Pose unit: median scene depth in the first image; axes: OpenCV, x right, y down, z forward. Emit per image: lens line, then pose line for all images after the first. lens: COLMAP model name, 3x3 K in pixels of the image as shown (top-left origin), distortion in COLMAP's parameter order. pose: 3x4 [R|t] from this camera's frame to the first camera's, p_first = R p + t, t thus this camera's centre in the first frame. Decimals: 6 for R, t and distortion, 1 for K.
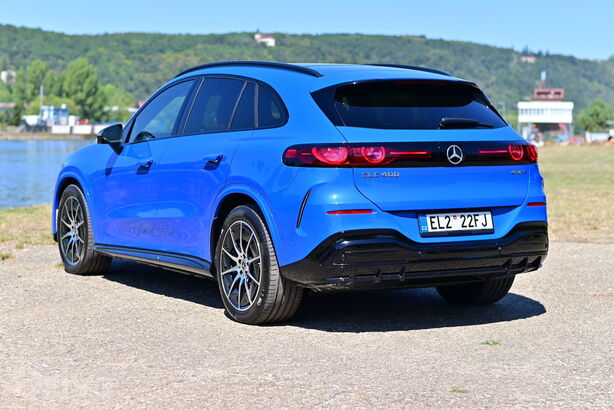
lens RADIAL K [[1361.9, 0, 307.0], [0, 1361.9, 205.0], [0, 0, 1]] dist [0.002859, 0.251886]
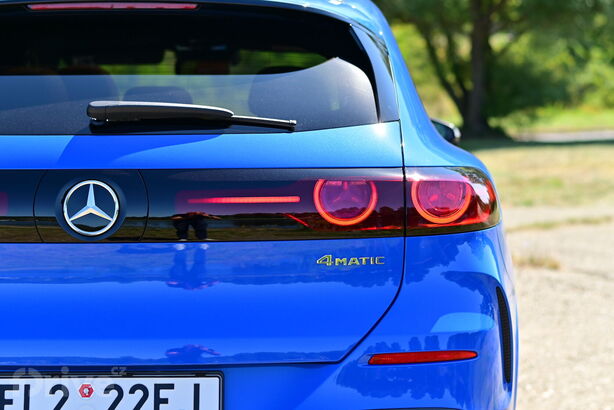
lens RADIAL K [[1361.9, 0, 307.0], [0, 1361.9, 205.0], [0, 0, 1]] dist [0.002859, 0.251886]
pose [[0.863582, 0.031508, -0.503223, 0.325483], [-0.027962, 0.999502, 0.014594, -0.043942], [0.503433, 0.001468, 0.864033, 0.723262]]
